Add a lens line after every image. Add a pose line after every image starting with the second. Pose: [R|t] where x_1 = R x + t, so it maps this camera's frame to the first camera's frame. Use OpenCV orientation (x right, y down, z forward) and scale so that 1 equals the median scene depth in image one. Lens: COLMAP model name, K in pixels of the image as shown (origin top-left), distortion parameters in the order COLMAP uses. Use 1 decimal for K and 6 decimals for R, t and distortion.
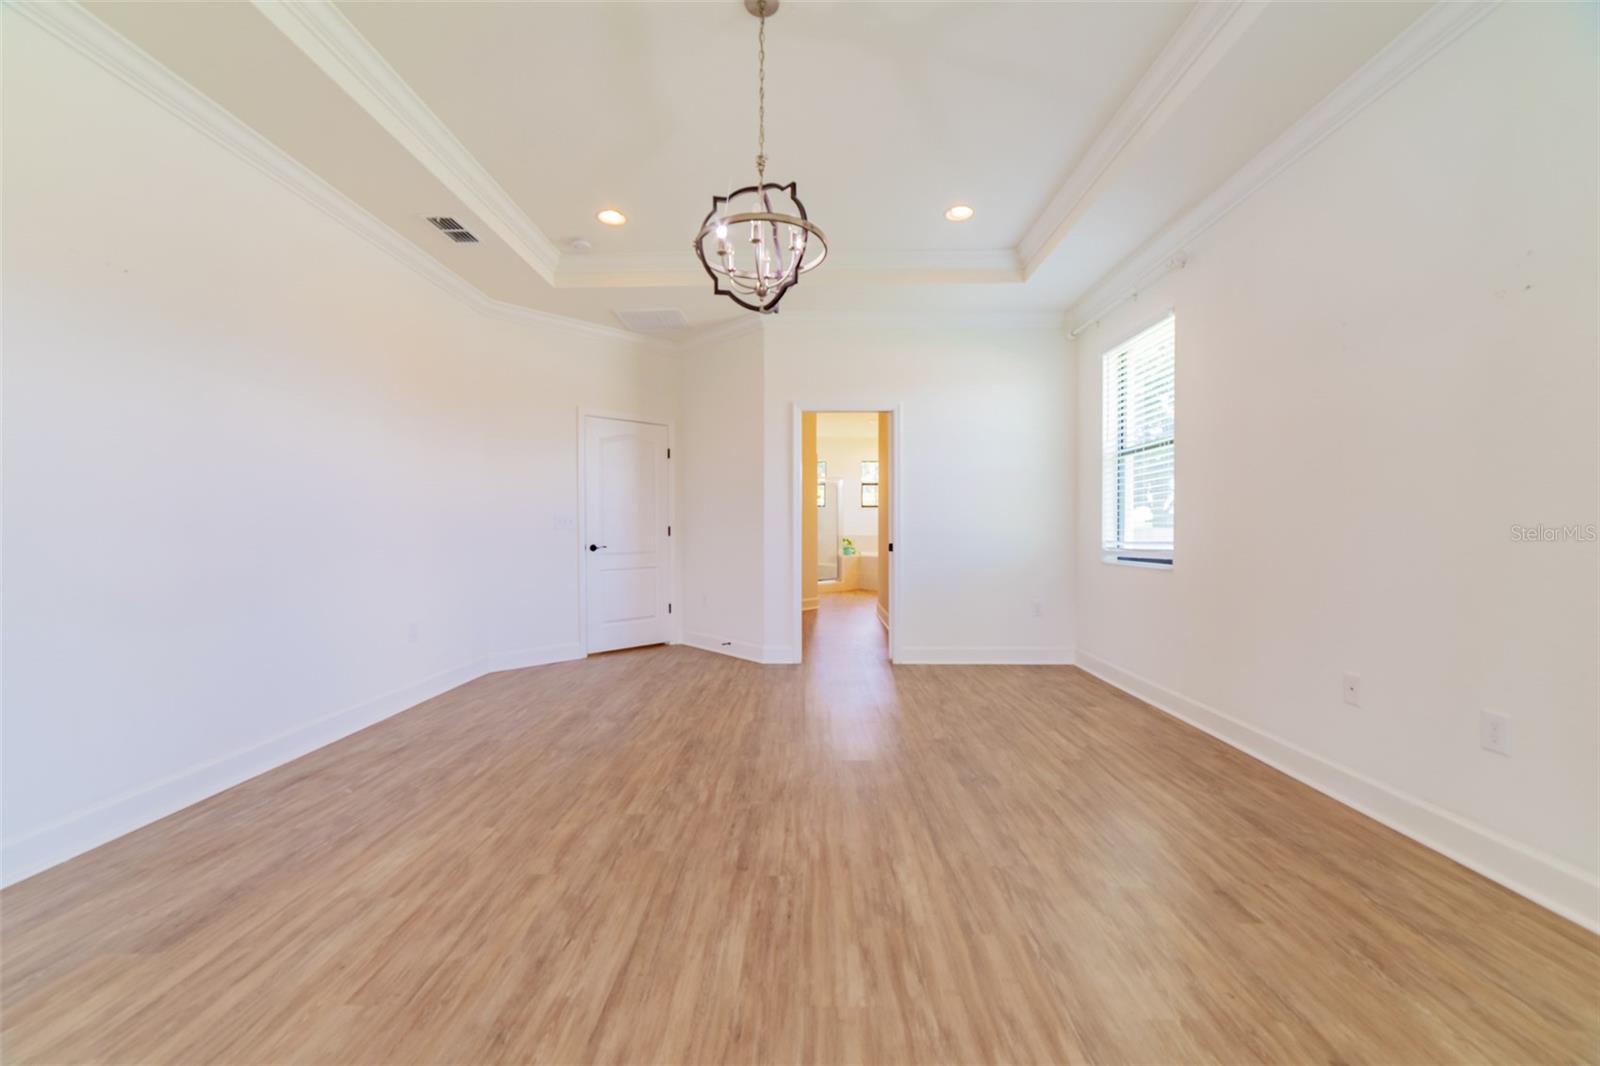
lens RADIAL K [[624.3, 0, 800.0], [0, 624.3, 533.0], [0, 0, 1]] dist [-0.024237, 0.008594]
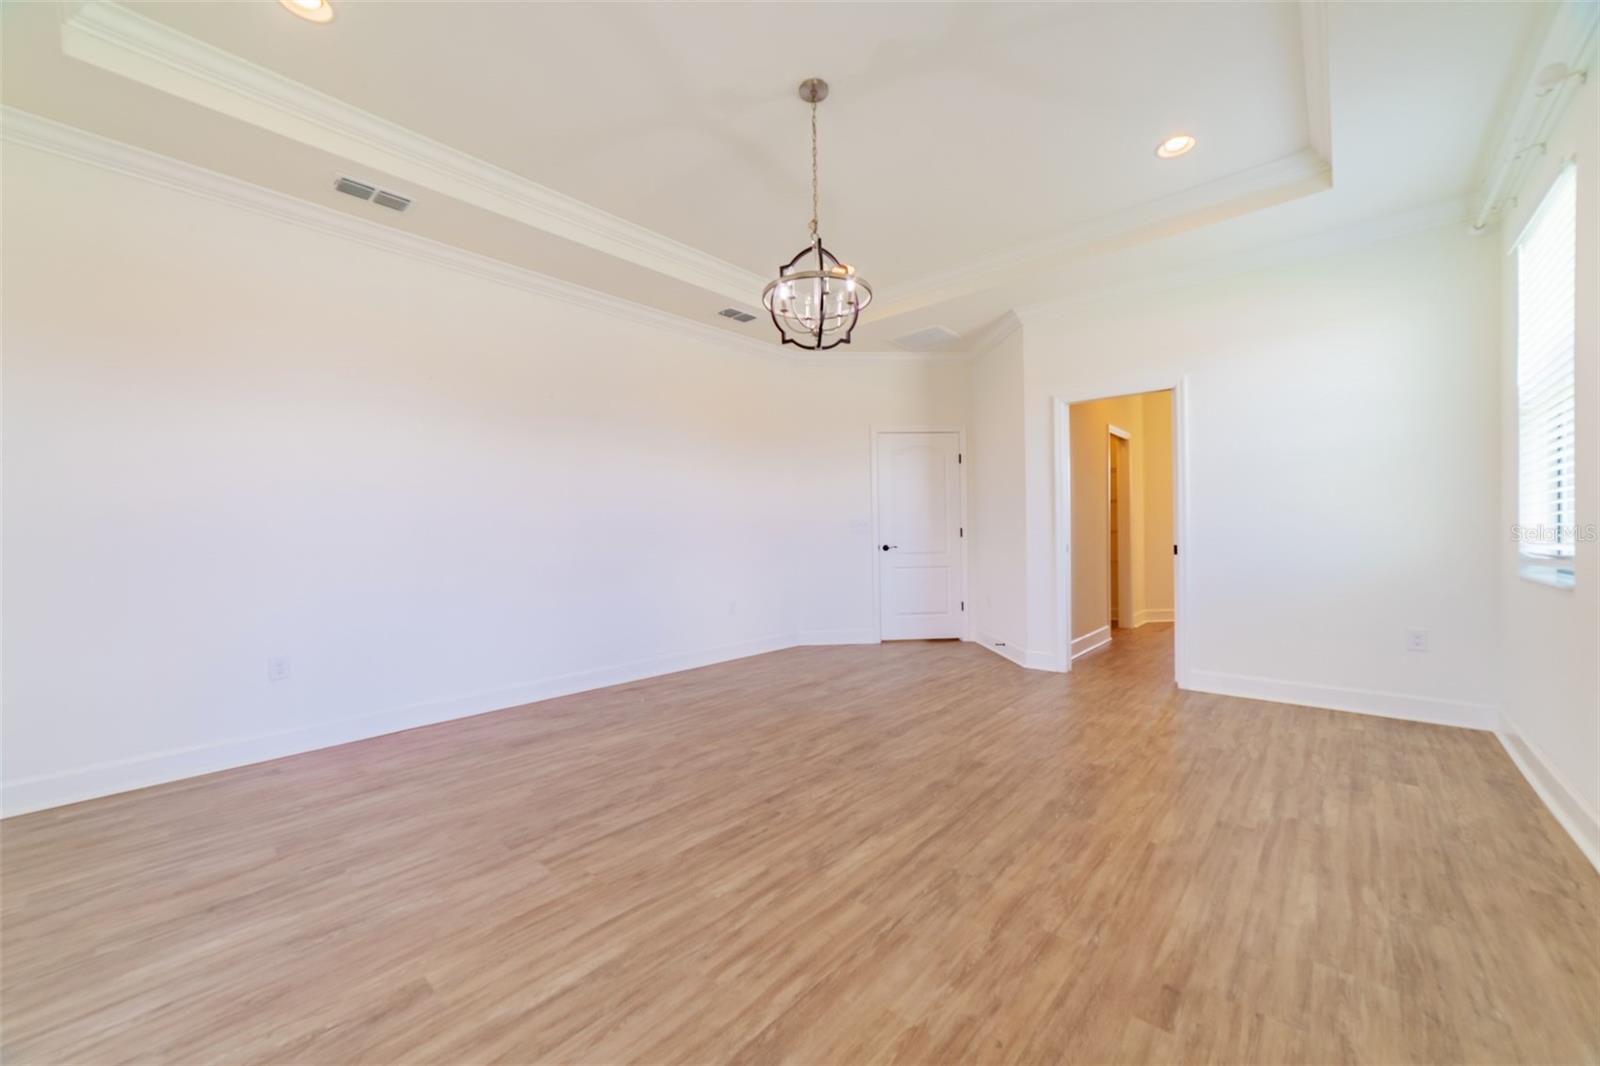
lens RADIAL K [[624.3, 0, 800.0], [0, 624.3, 533.0], [0, 0, 1]] dist [-0.024237, 0.008594]
pose [[0.750978, -0.009374, -0.660261, 0.713883], [0.008226, 0.999954, -0.004841, 0.001269], [0.660276, -0.001795, 0.751021, 0.082863]]
